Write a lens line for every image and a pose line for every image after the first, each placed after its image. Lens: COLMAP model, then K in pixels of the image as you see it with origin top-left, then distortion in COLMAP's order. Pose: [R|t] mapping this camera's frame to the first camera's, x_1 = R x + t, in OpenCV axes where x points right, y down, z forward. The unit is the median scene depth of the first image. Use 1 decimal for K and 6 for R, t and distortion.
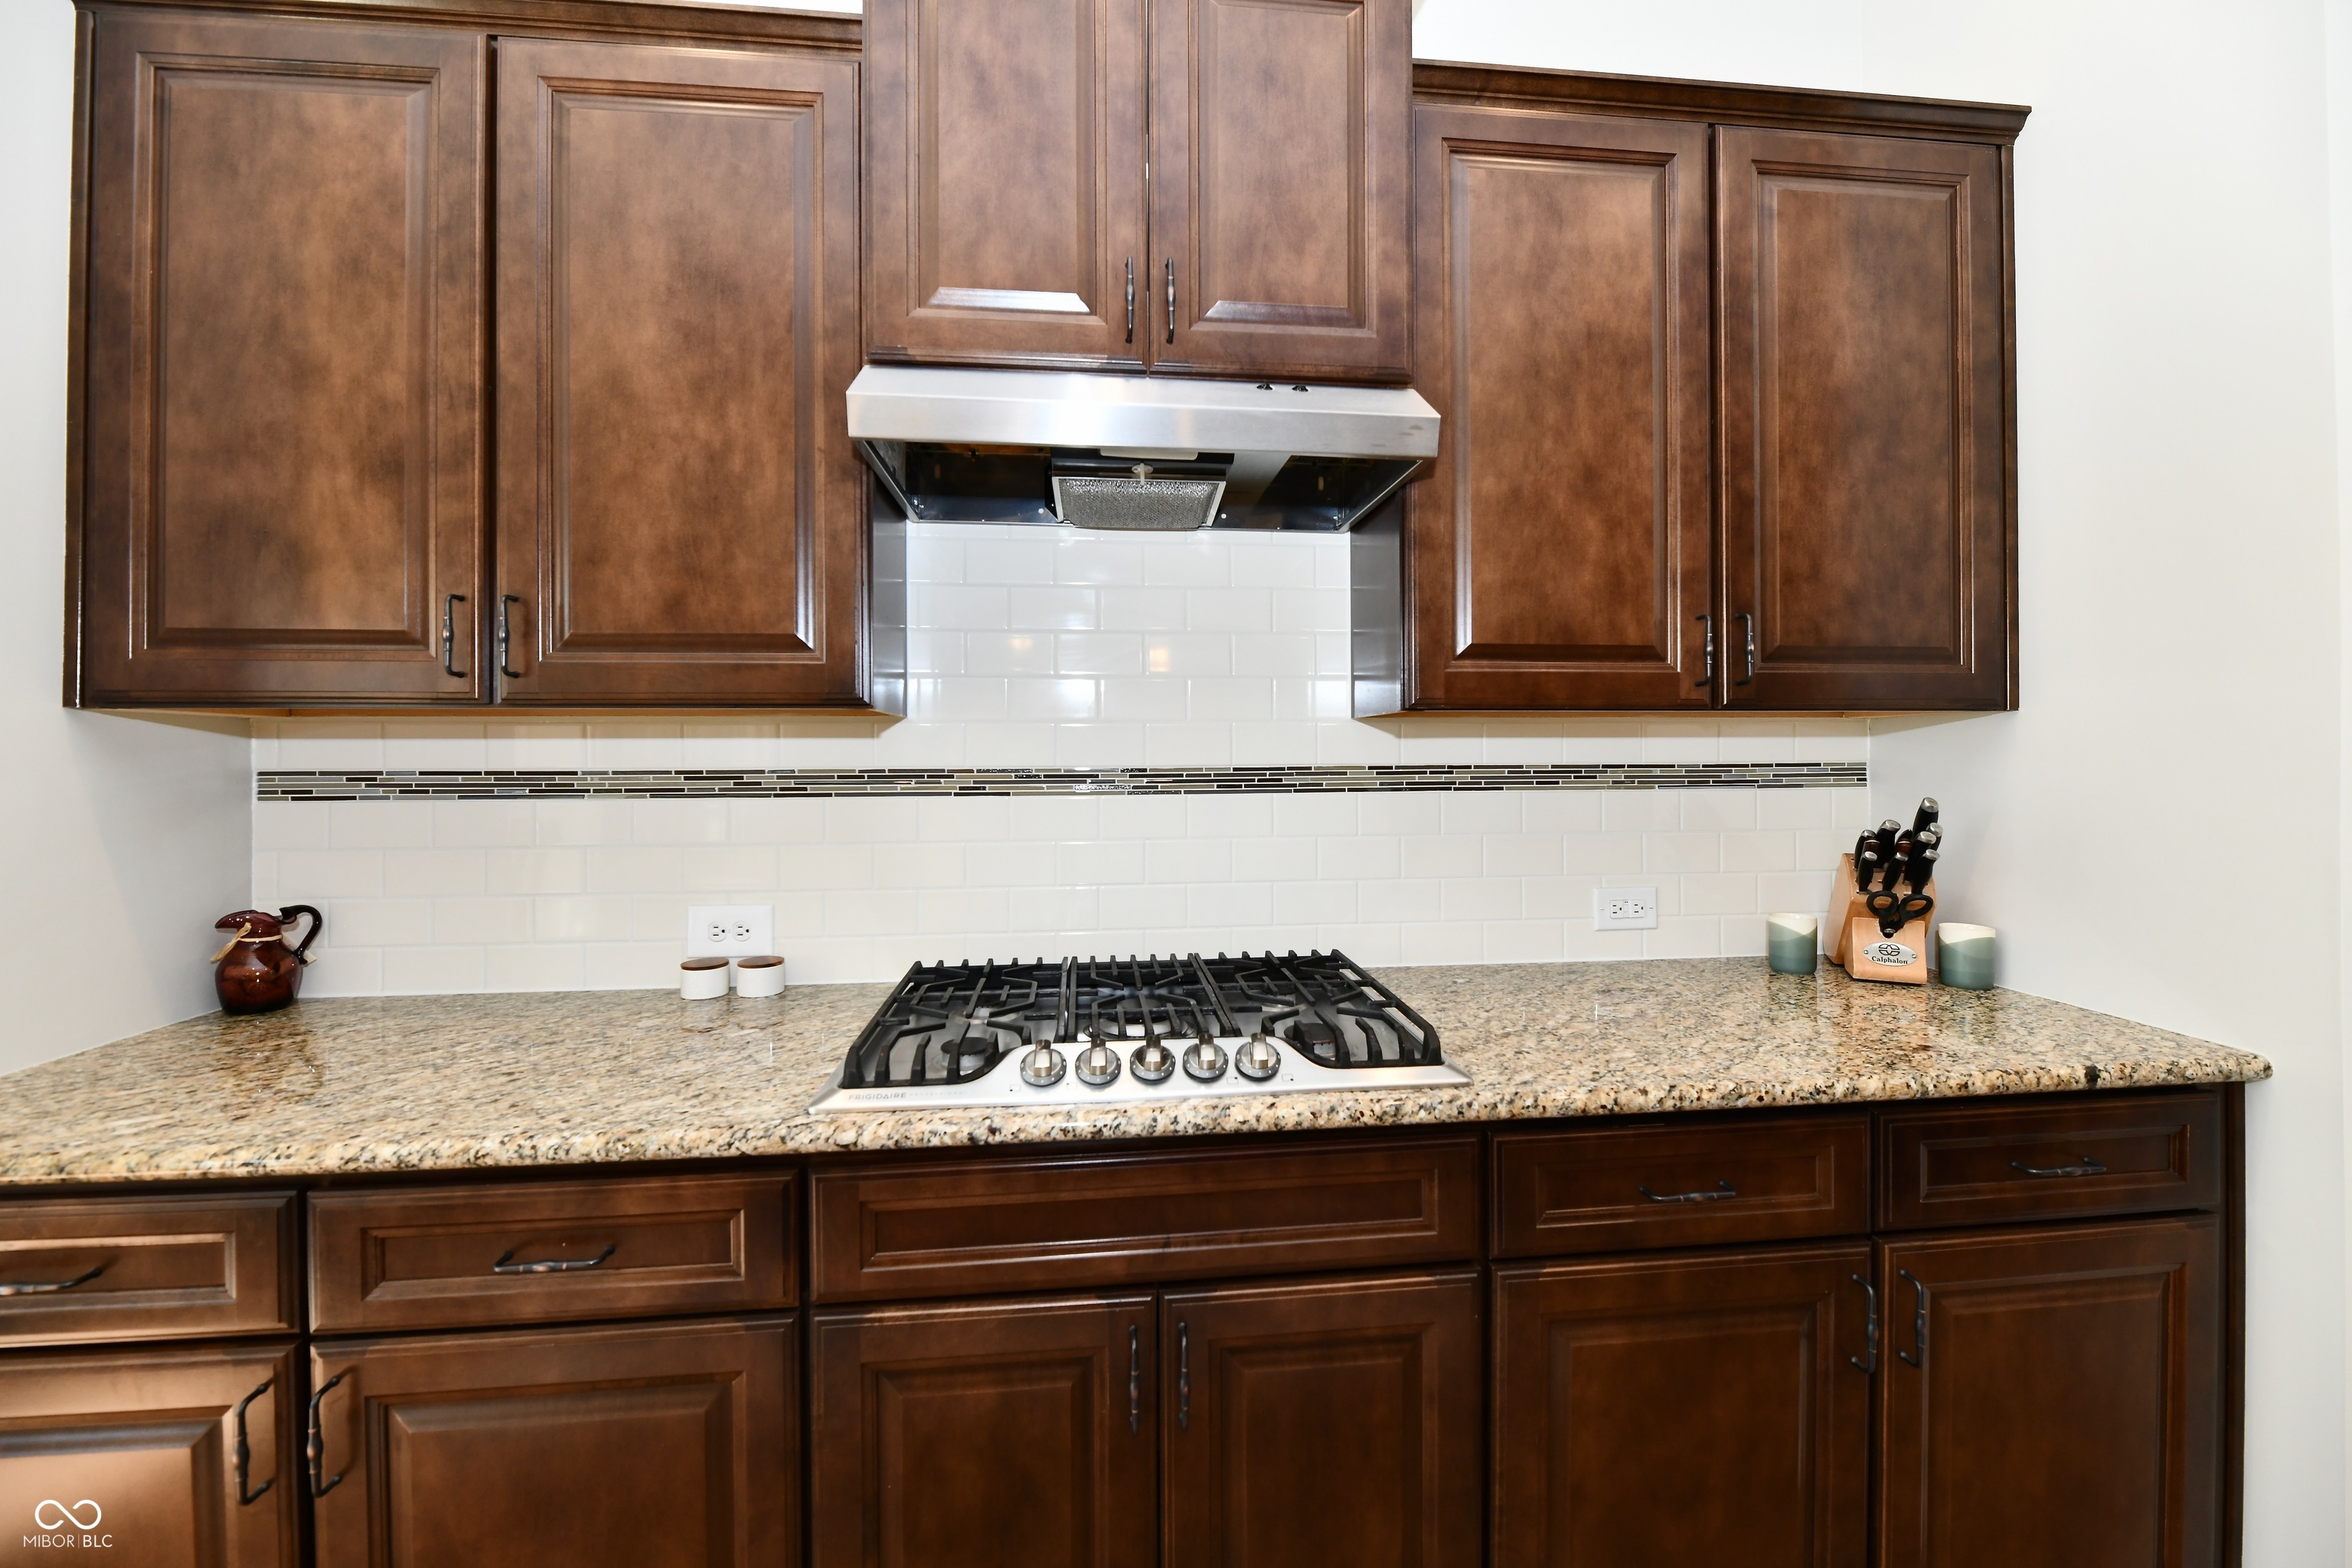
lens RADIAL K [[963.4, 0, 1190.9], [0, 963.4, 753.7], [0, 0, 1]] dist [-0.001907, -0.002386]
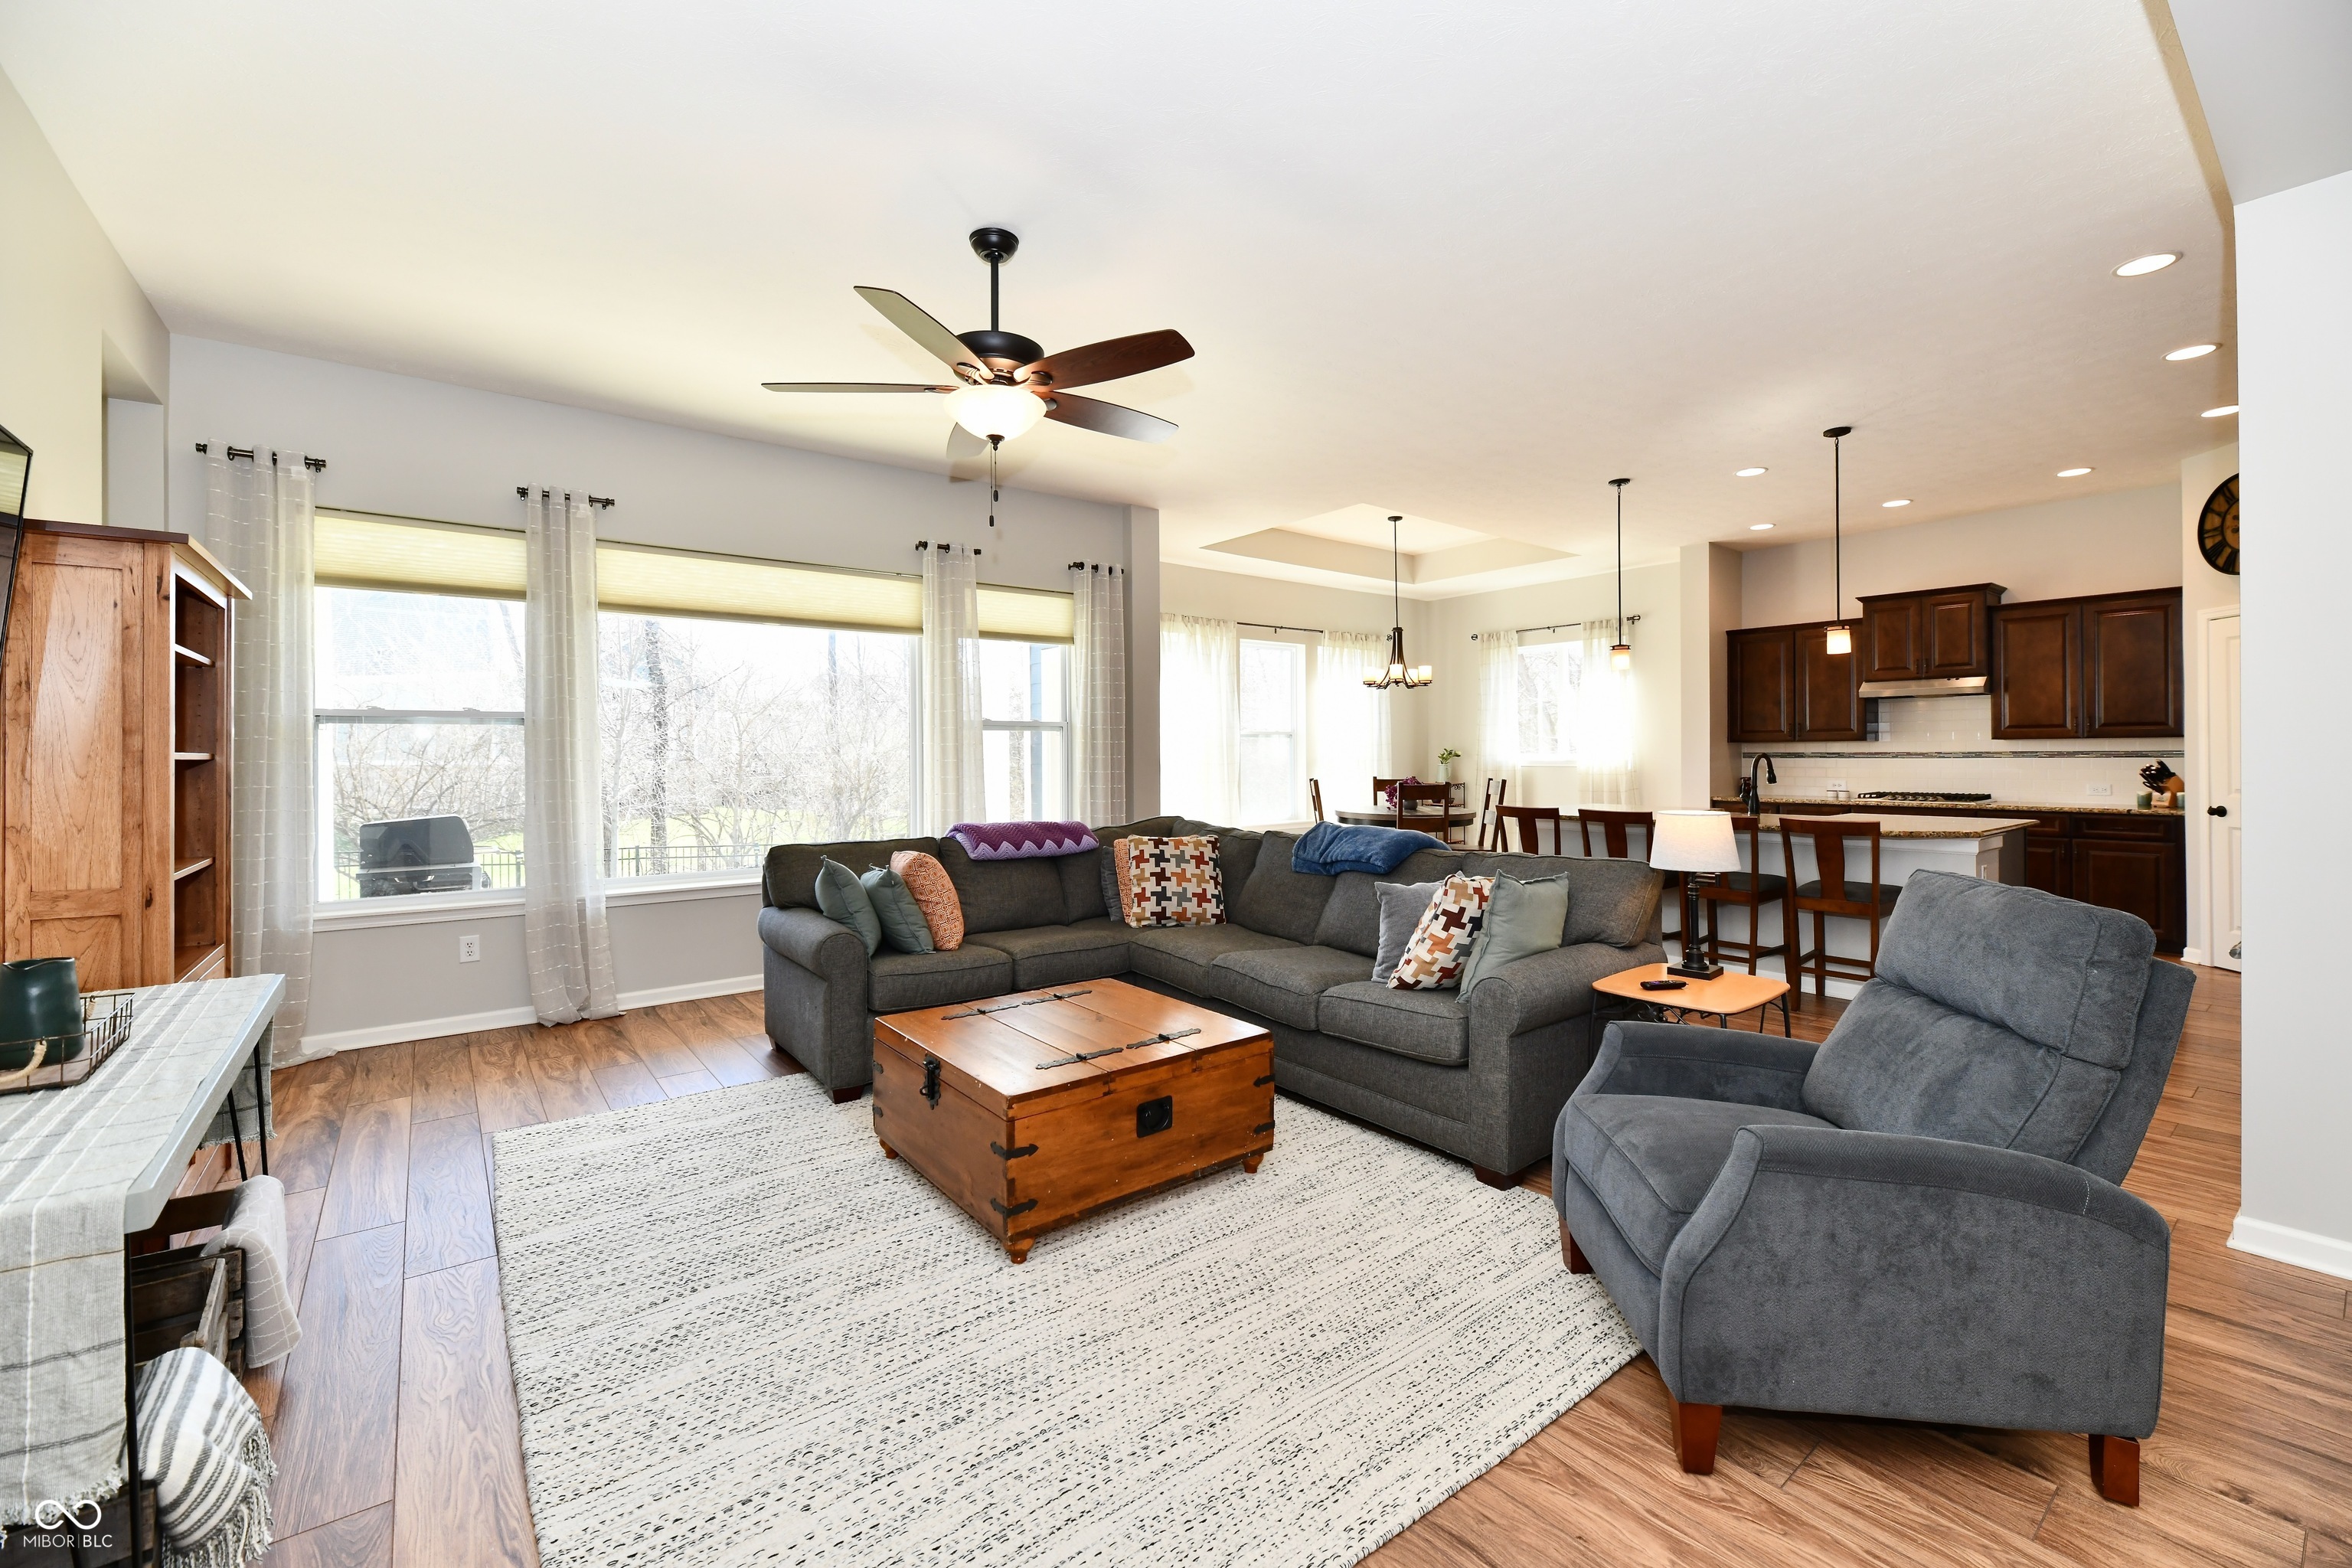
lens RADIAL K [[963.4, 0, 1192.0], [0, 963.4, 751.5], [0, 0, 1]] dist [-0.001907, -0.002386]
pose [[0.528565, -0.000965, -0.848892, 2.150820], [0.005131, 0.999985, 0.002058, -0.015057], [0.848877, -0.005444, 0.528562, -4.845543]]
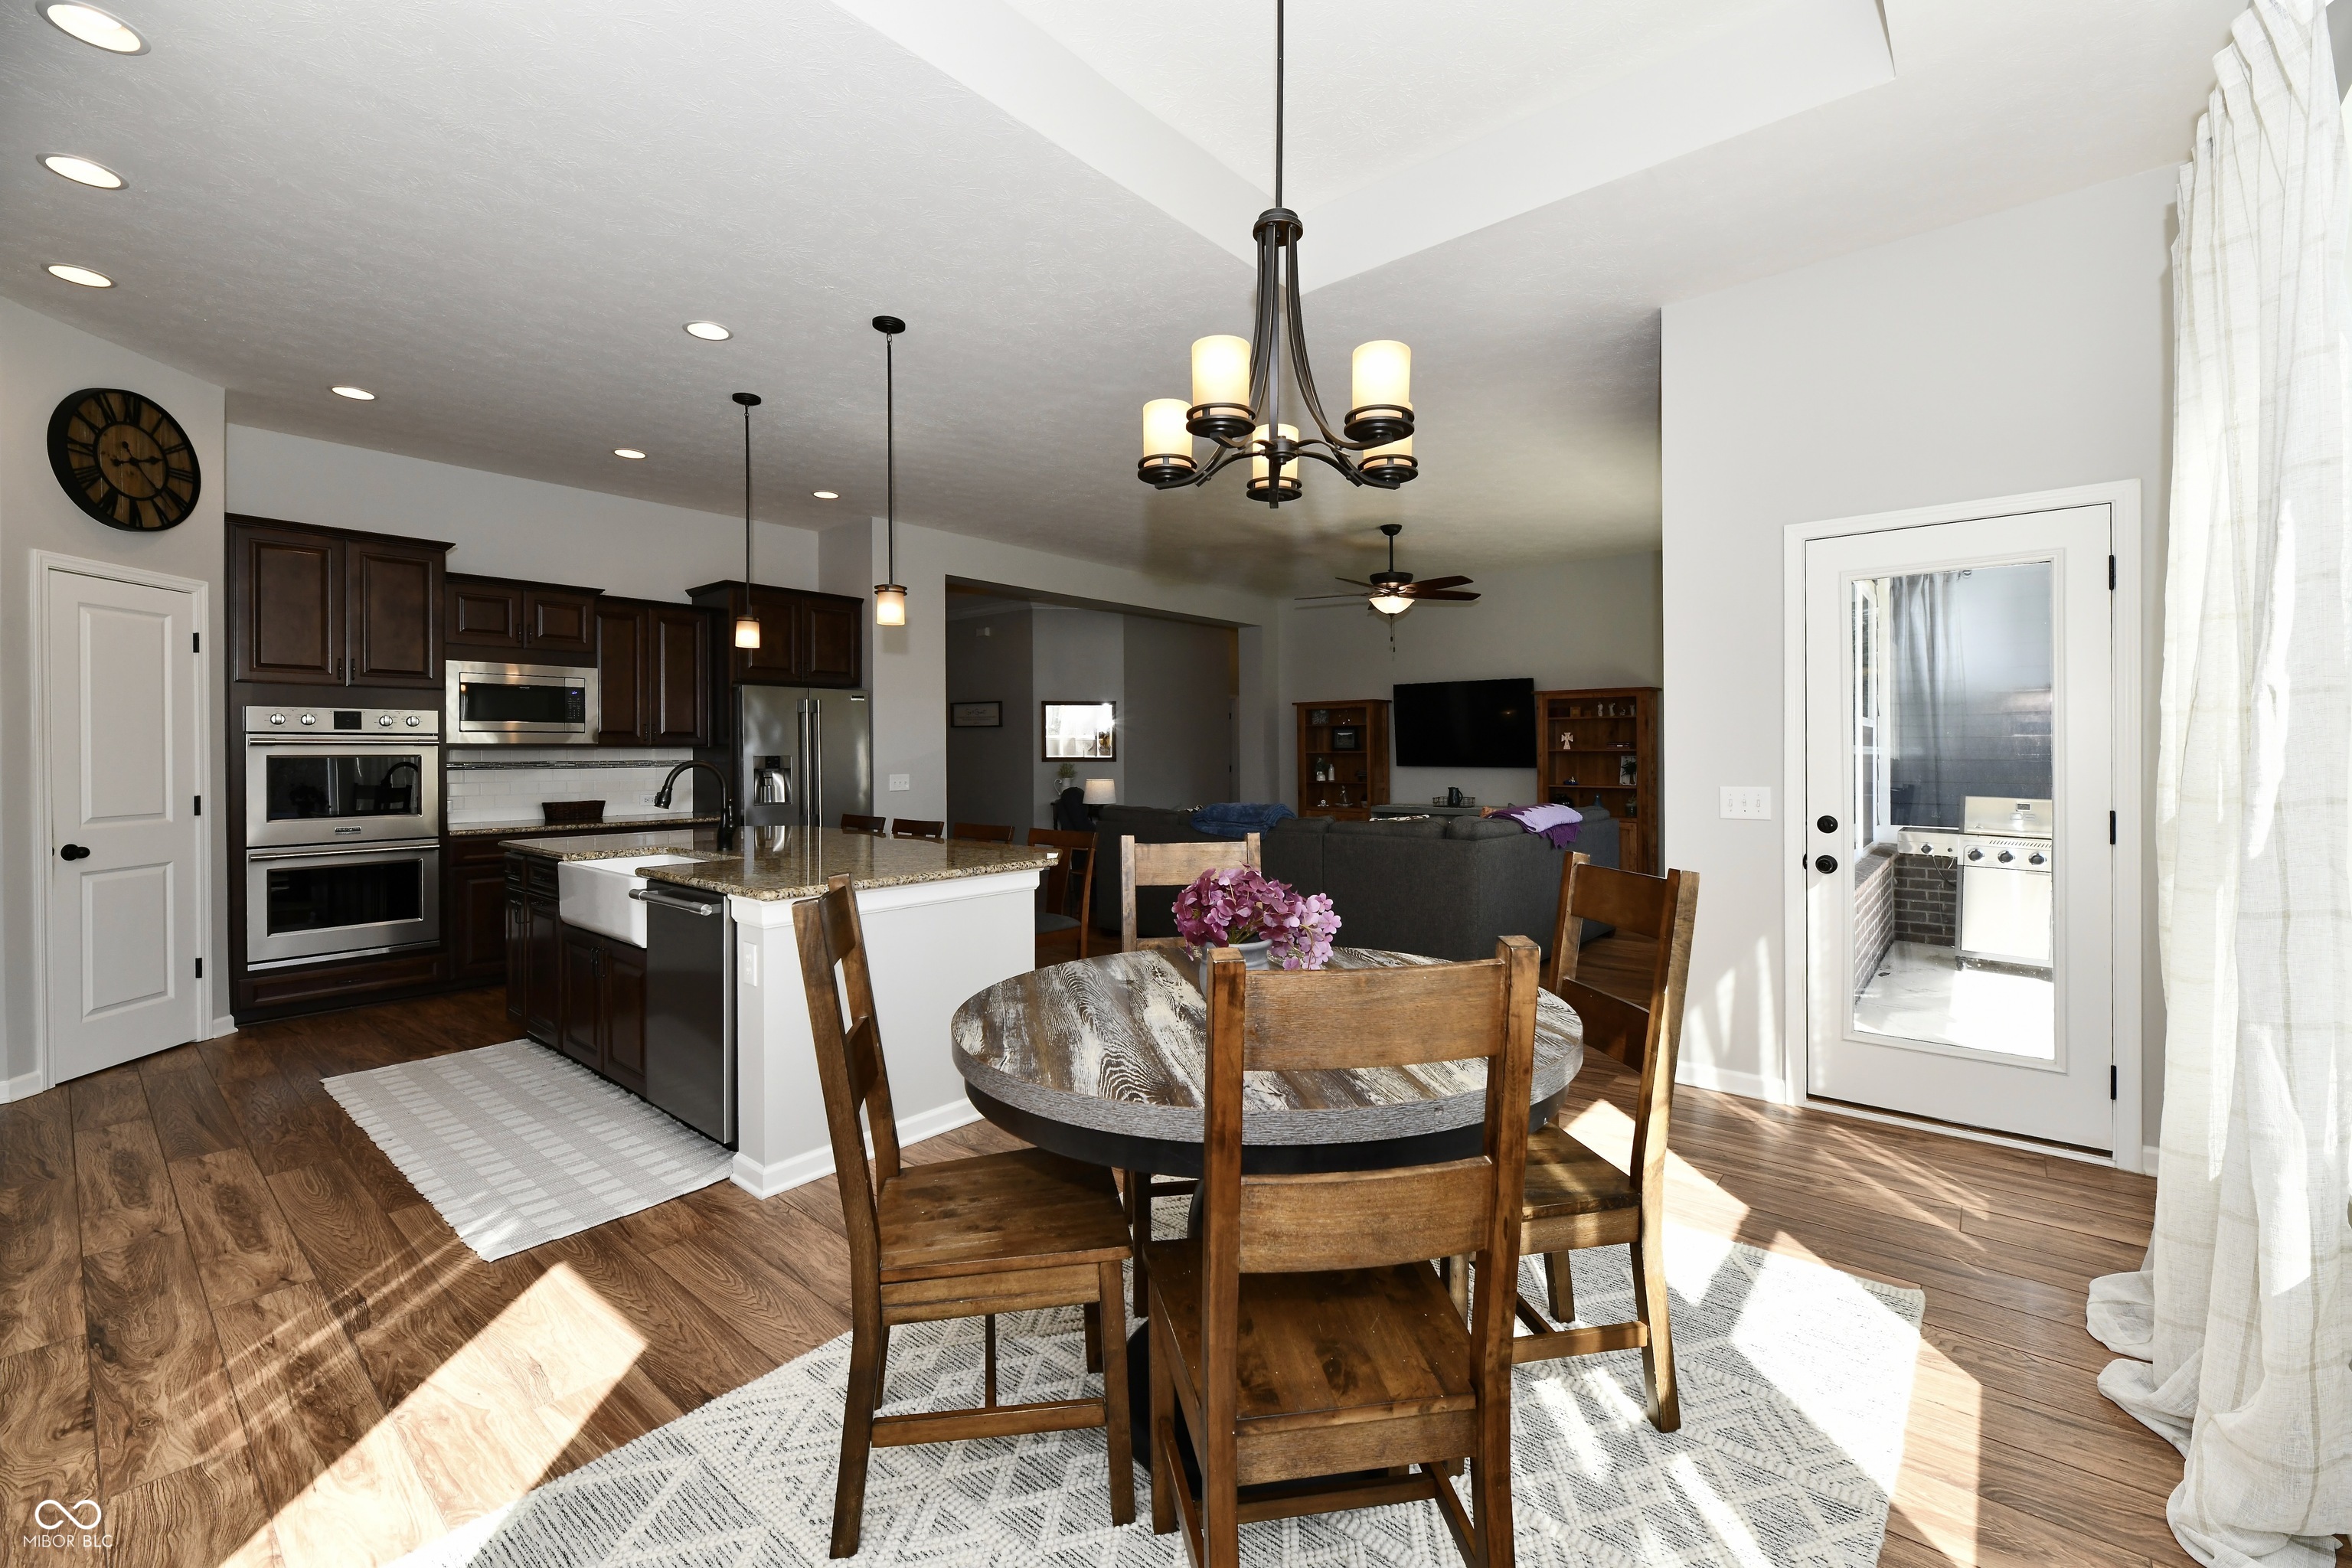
lens RADIAL K [[963.4, 0, 1182.8], [0, 963.4, 756.4], [0, 0, 1]] dist [-0.001907, -0.002386]
pose [[-0.684345, 0.004761, 0.729142, -2.951727], [0.007004, 0.999975, 0.000043, 0.010892], [-0.729124, 0.005136, -0.684362, 0.247300]]
